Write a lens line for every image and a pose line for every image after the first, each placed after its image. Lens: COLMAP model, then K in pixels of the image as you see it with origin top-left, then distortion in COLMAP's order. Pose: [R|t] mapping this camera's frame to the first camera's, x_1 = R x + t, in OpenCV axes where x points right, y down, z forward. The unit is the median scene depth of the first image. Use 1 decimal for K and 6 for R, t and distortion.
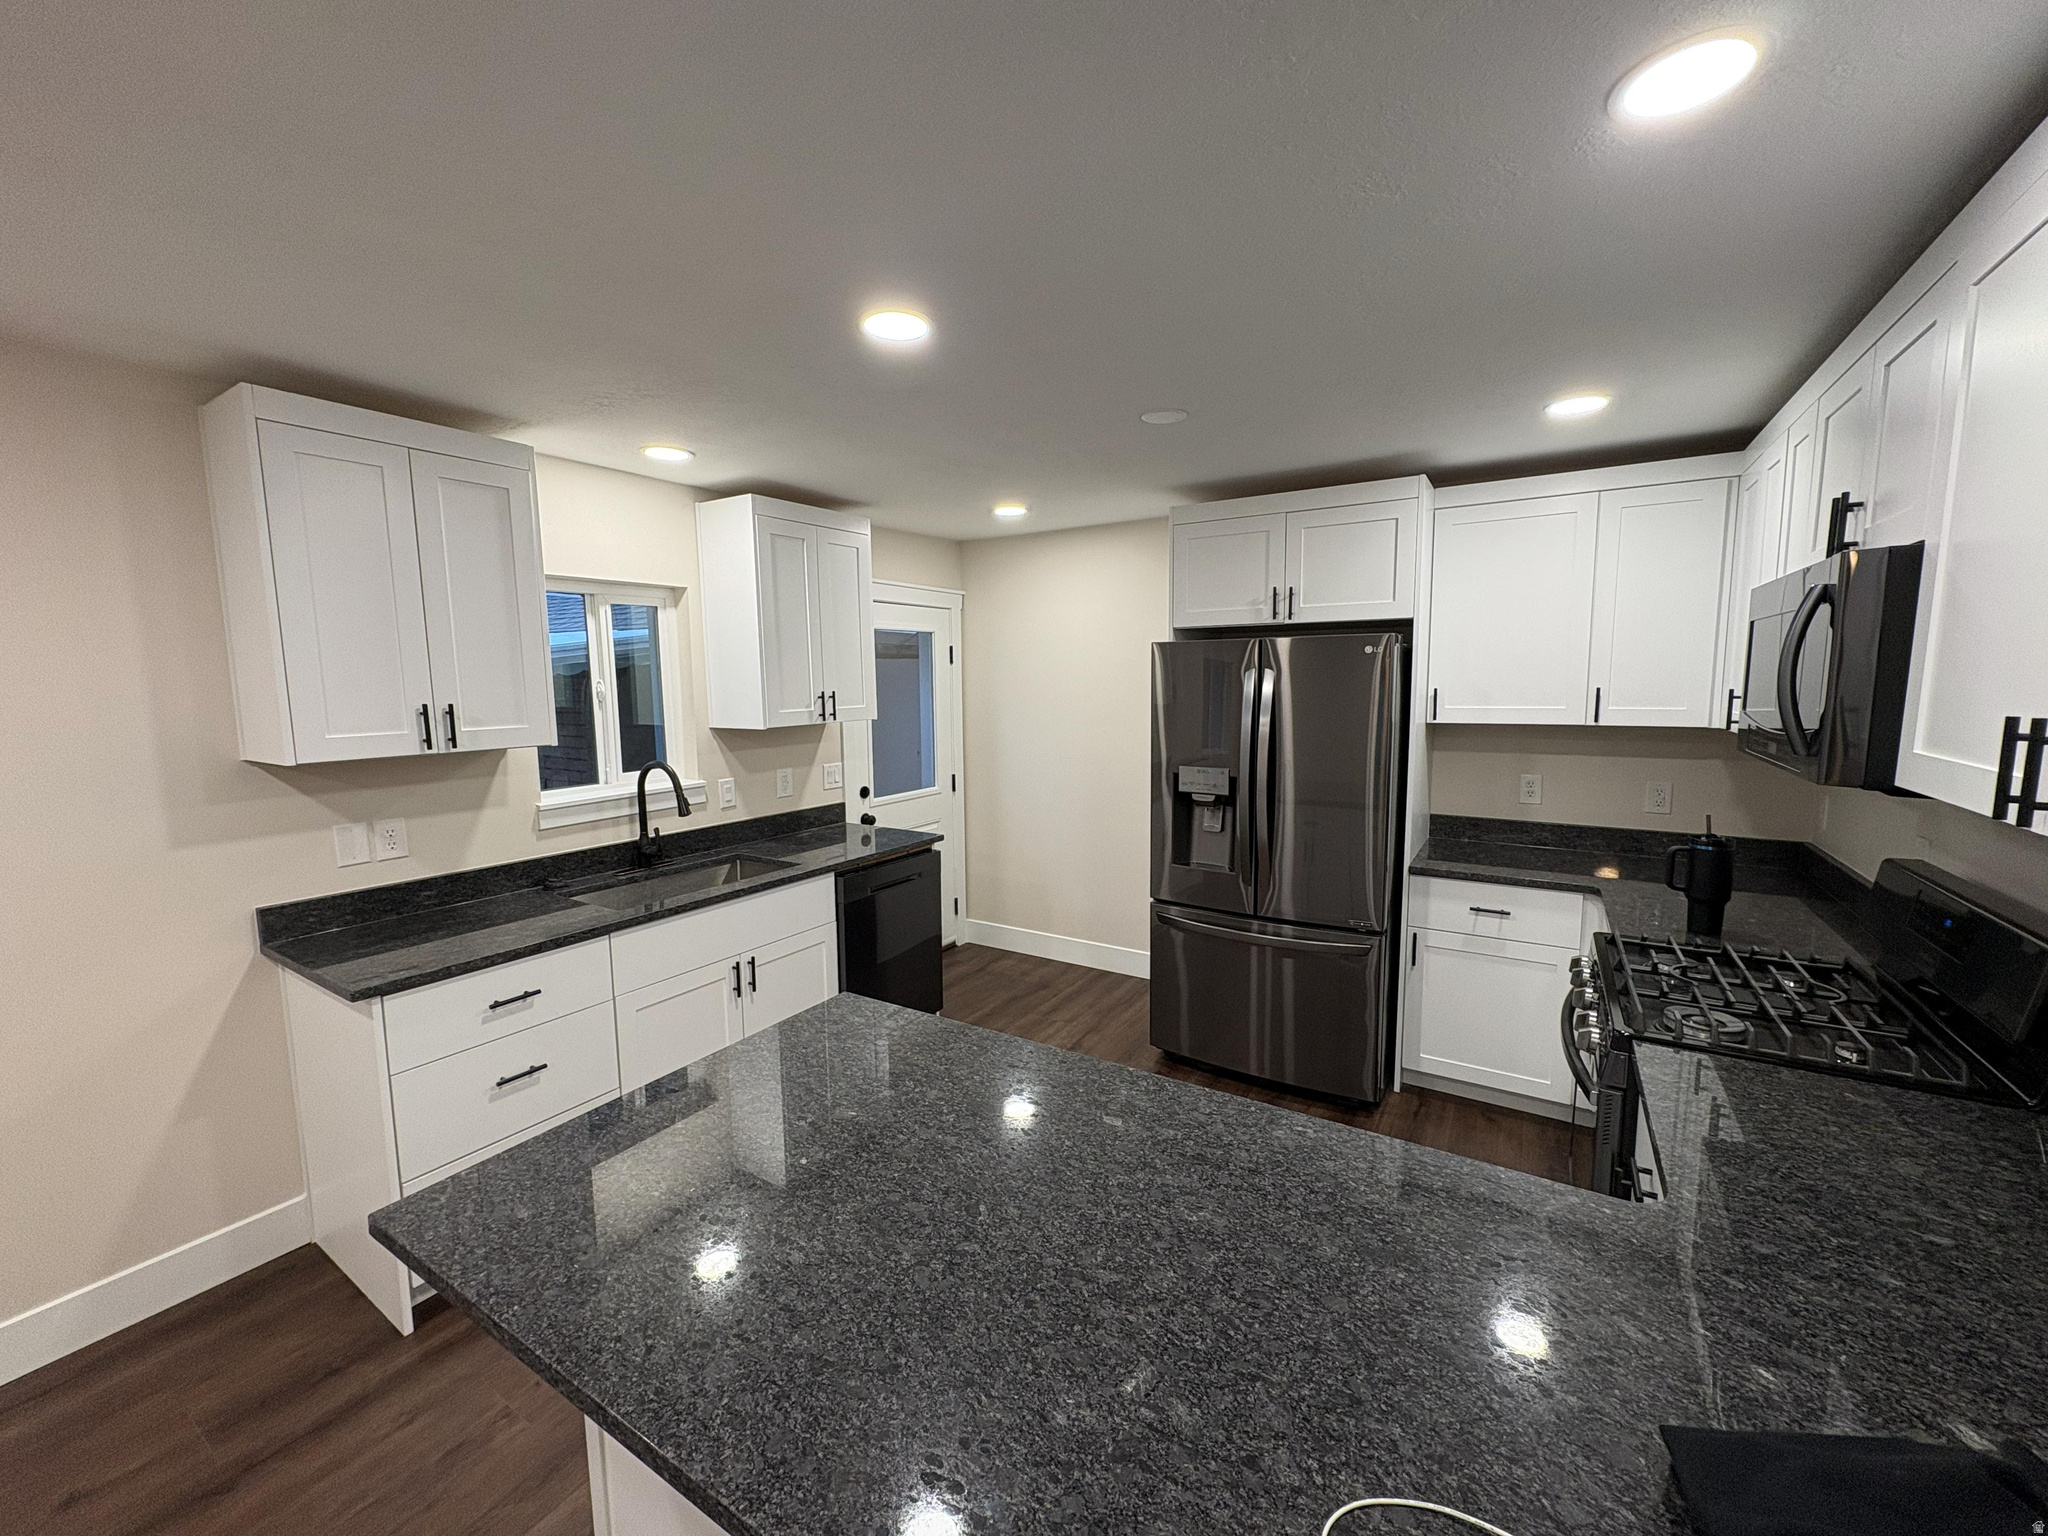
lens RADIAL K [[816.4, 0, 1021.1], [0, 816.4, 761.3], [0, 0, 1]] dist [-0.000027, -0.000188]
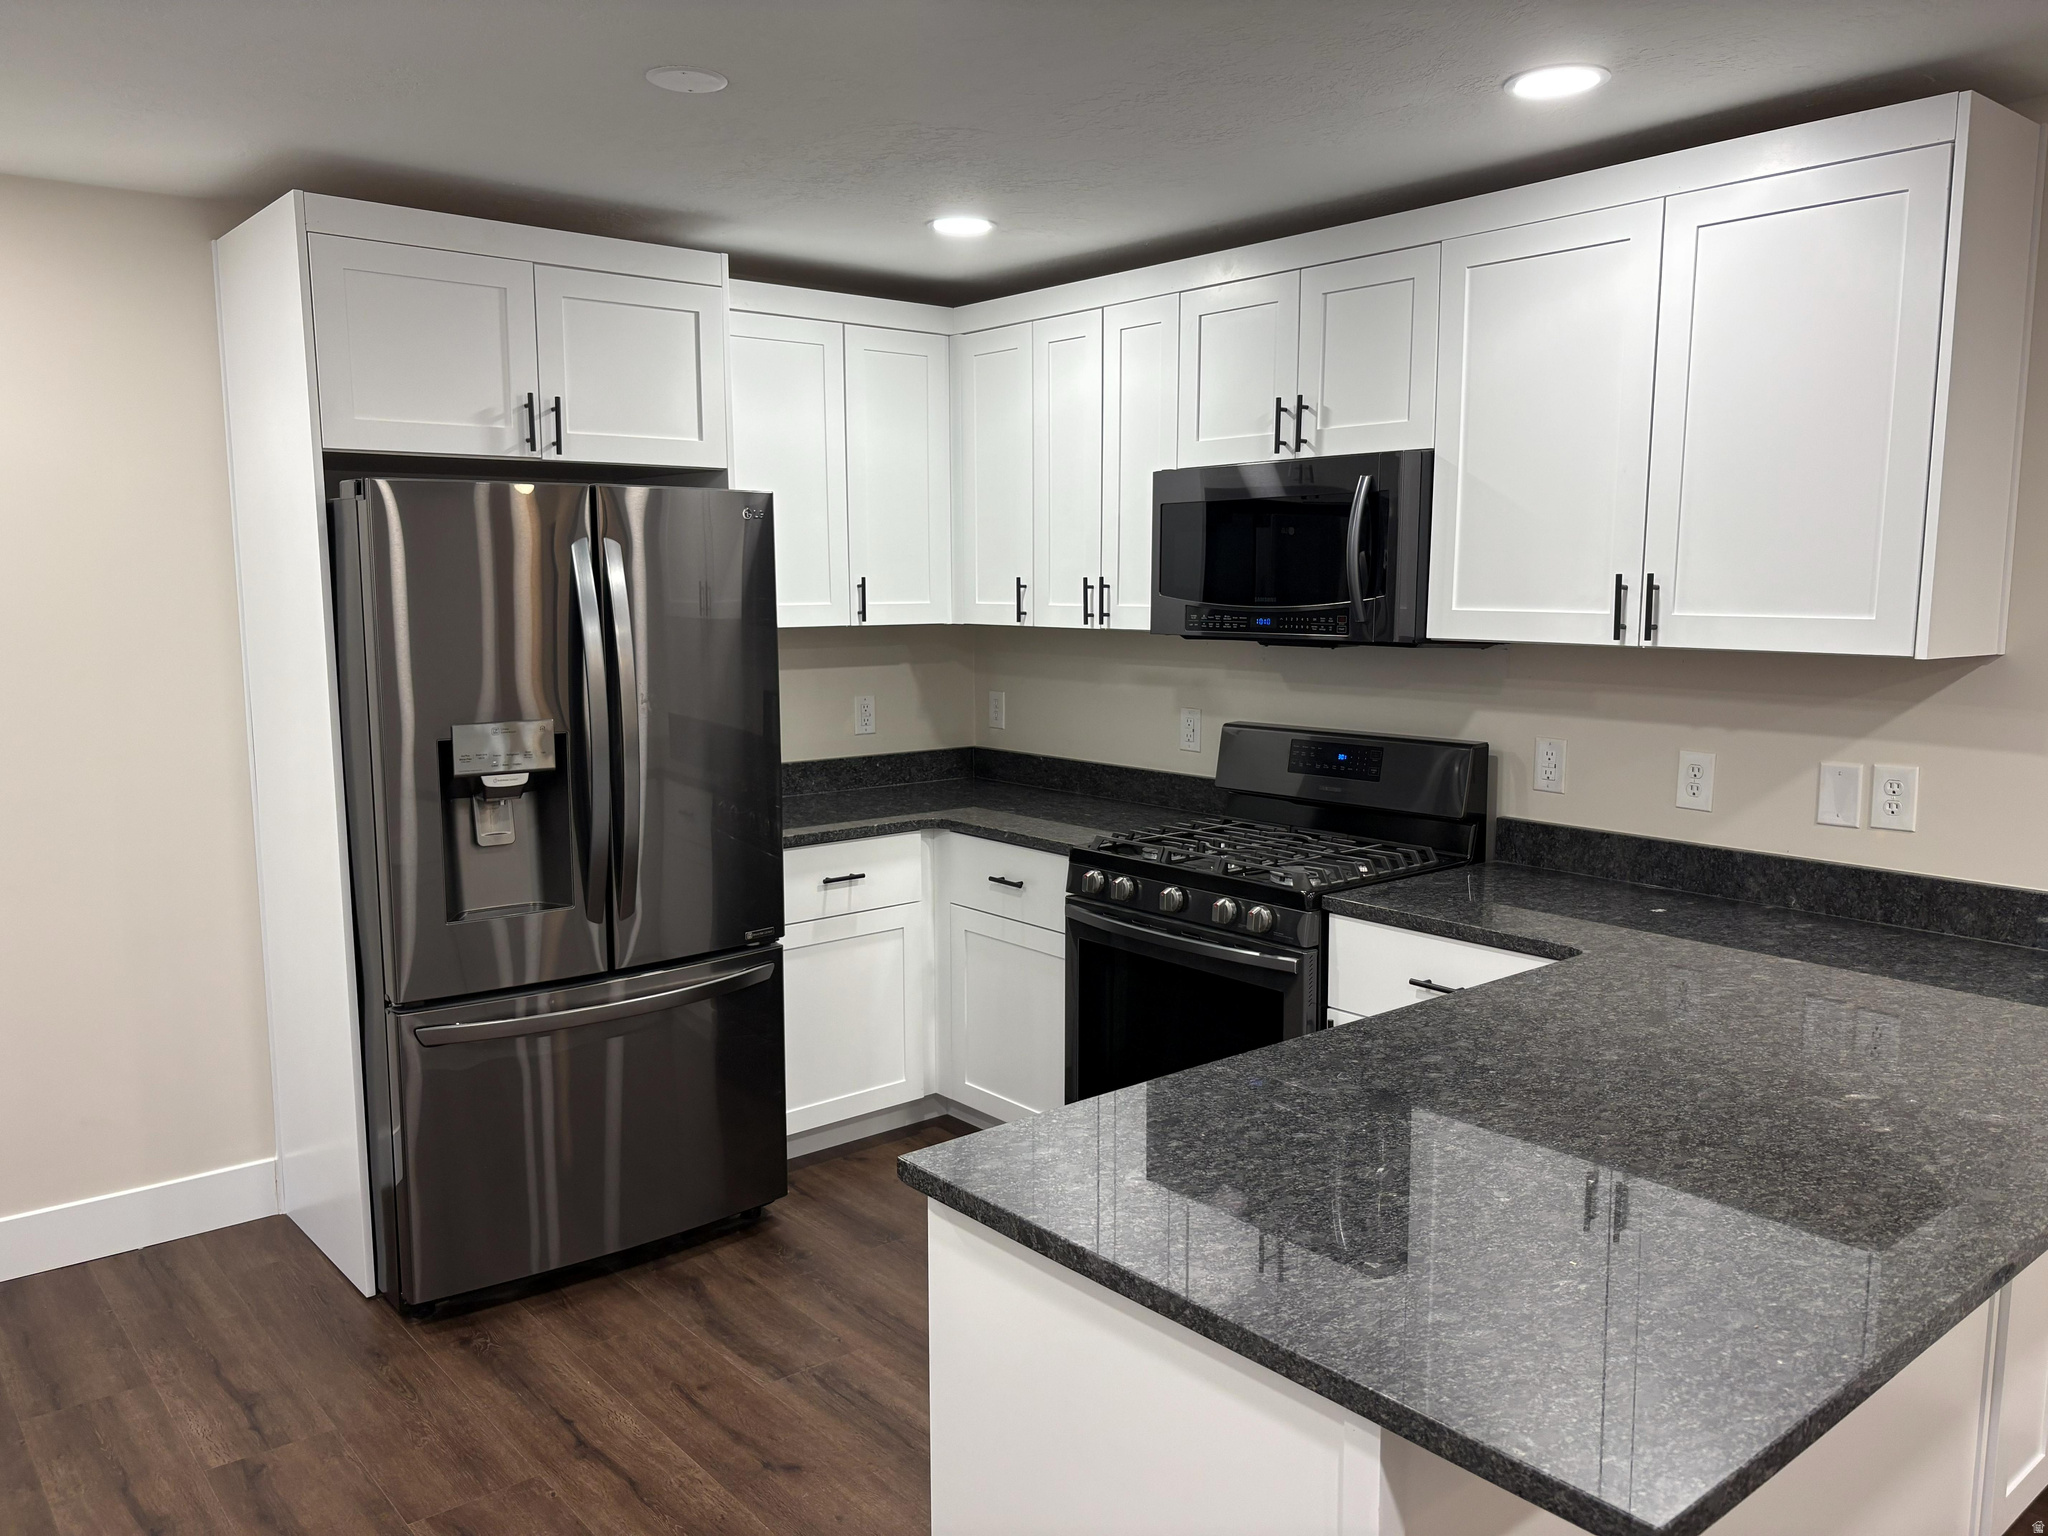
lens RADIAL K [[1550.4, 0, 1021.0], [0, 1550.4, 779.3], [0, 0, 1]] dist [0.044340, -0.056826]
pose [[0.295703, -0.112381, 0.948647, -0.672482], [0.099007, 0.991314, 0.086574, -0.010860], [-0.950135, 0.068323, 0.304261, 0.399694]]
